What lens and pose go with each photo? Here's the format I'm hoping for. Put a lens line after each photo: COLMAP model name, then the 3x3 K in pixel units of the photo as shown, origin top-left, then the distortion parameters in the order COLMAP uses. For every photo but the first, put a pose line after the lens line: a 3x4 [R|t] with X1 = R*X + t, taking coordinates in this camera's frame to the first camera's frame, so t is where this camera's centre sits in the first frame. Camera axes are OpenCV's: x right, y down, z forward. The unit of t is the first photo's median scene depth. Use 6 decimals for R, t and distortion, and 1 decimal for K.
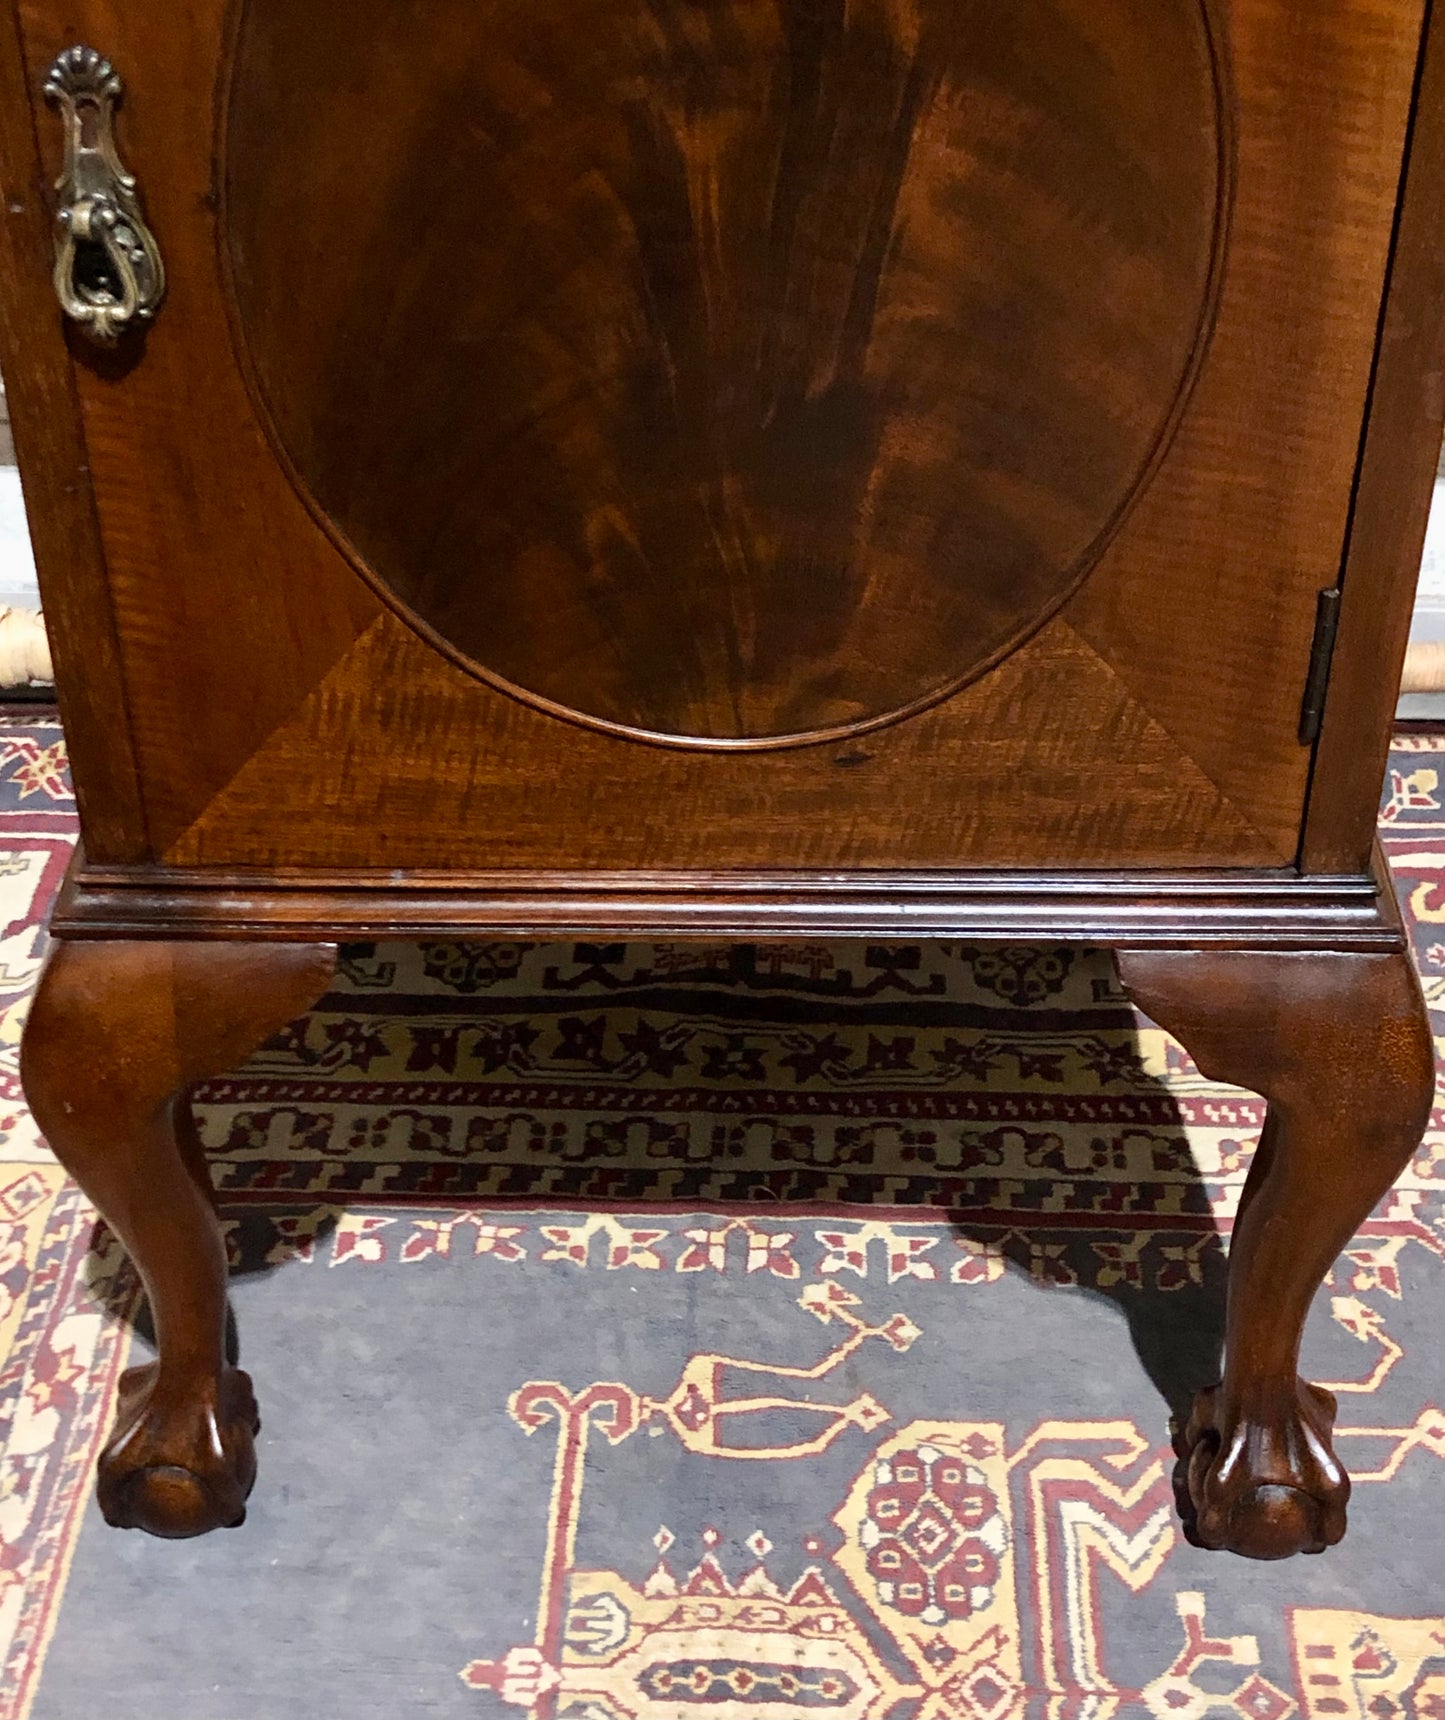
lens RADIAL K [[2821.4, 0, 709.2], [0, 2821.4, 995.6], [0, 0, 1]] dist [0.130673, 0.000000]
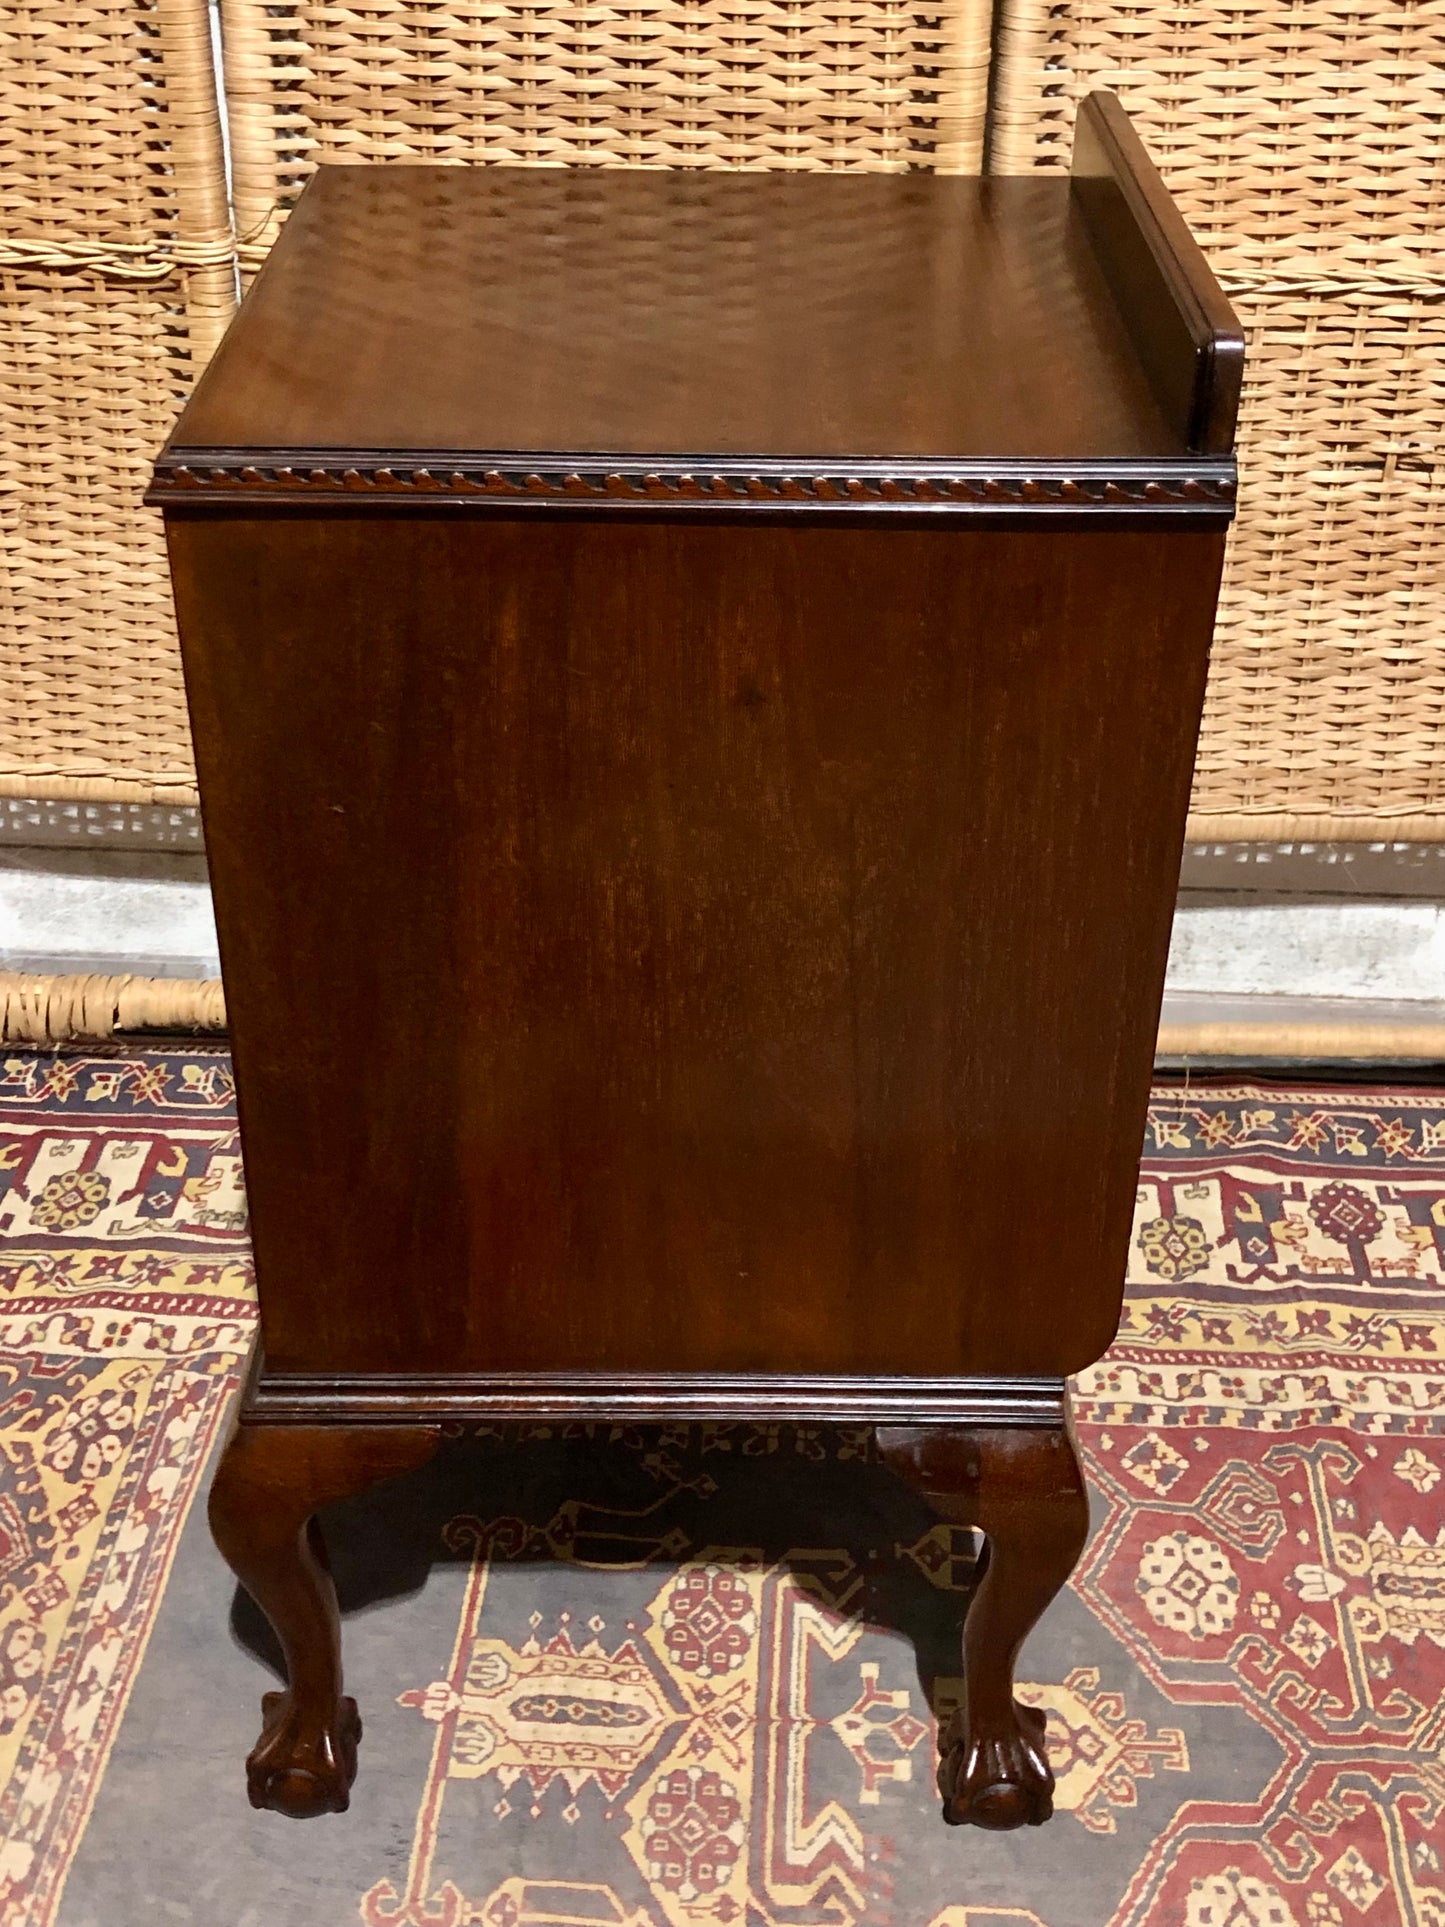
lens RADIAL K [[2433.4, 0, 726.6], [0, 2433.4, 954.5], [0, 0, 1]] dist [0.000831, 0.000000]
pose [[0.999669, 0.024349, 0.008309, 0.069700], [-0.023439, 0.995093, -0.096128, -0.044139], [-0.010609, 0.095901, 0.995334, -0.358050]]
